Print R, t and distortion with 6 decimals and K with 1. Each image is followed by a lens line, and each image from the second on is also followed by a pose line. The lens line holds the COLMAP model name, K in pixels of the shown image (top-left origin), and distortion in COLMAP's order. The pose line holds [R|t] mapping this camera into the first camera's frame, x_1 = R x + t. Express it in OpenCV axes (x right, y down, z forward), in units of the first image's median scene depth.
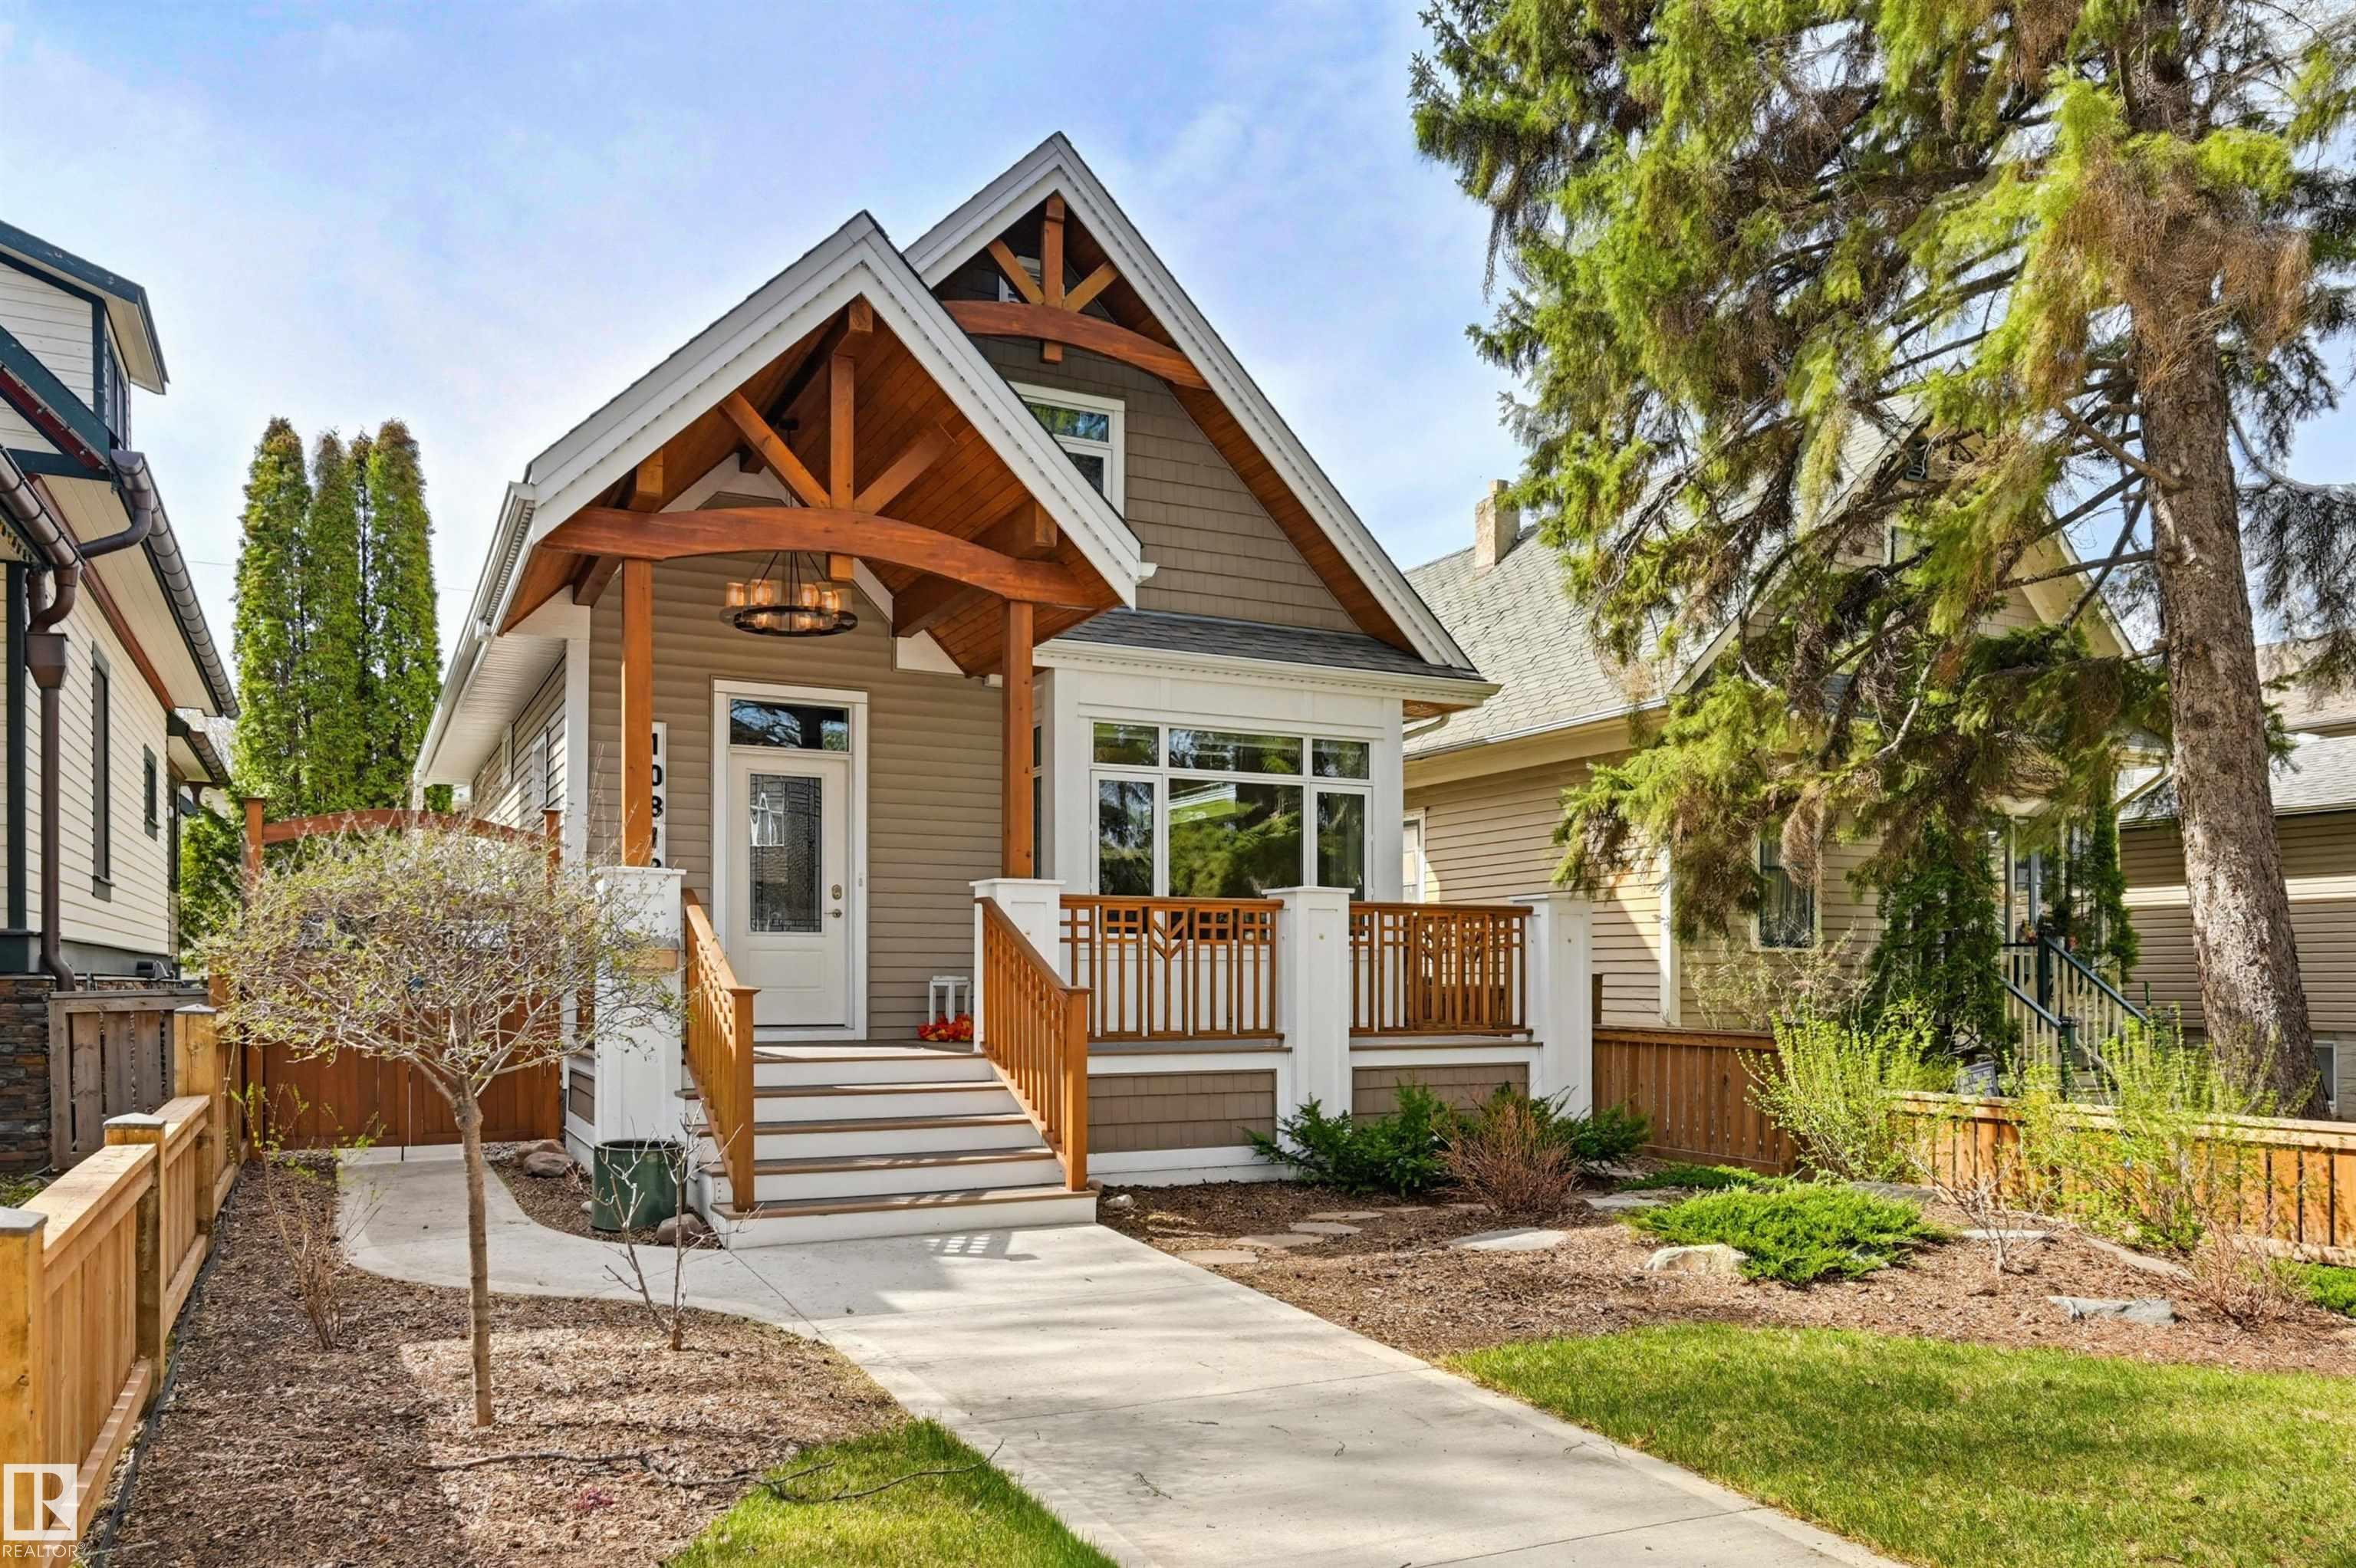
lens RADIAL K [[1448.2, 0, 1178.7], [0, 1448.2, 782.4], [0, 0, 1]] dist [-0.004476, 0.002303]
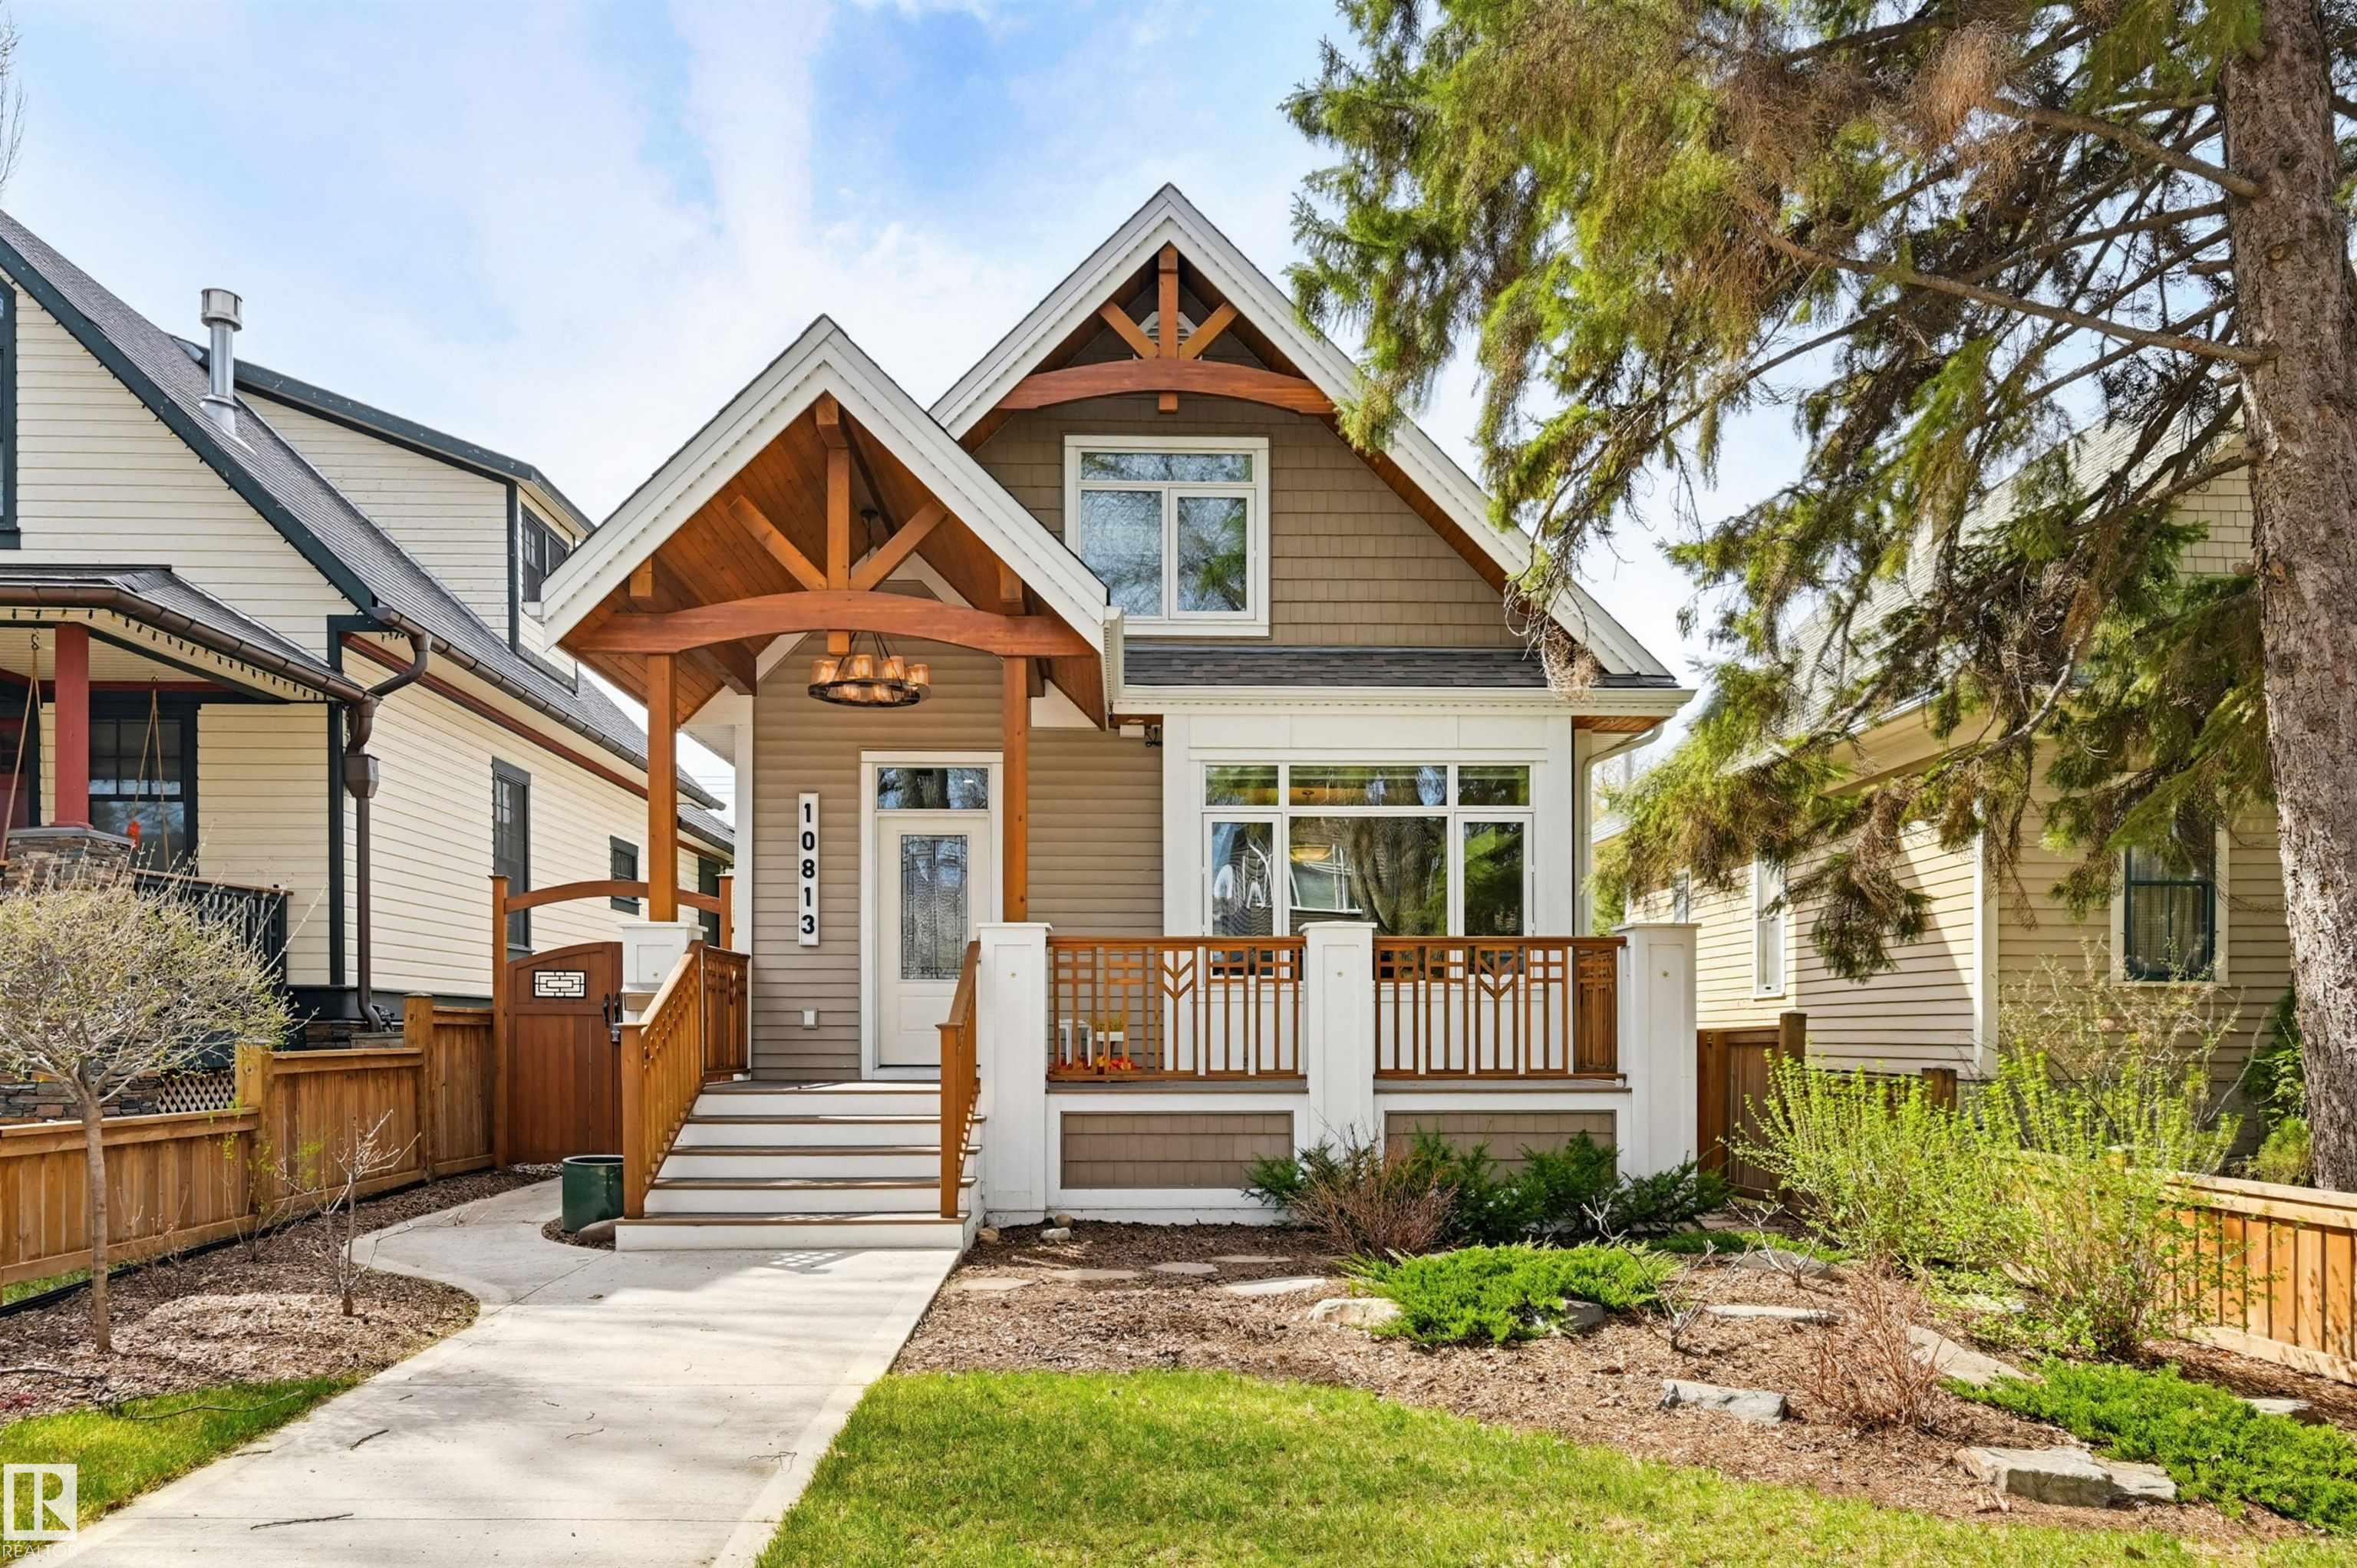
lens RADIAL K [[1472.7, 0, 1193.4], [0, 1472.7, 842.3], [0, 0, 1]] dist [-0.004665, -0.001569]
pose [[0.925749, -0.050746, -0.374719, 0.374337], [0.053235, 0.998575, -0.003715, 0.018077], [0.374374, -0.016509, 0.927131, 0.061114]]
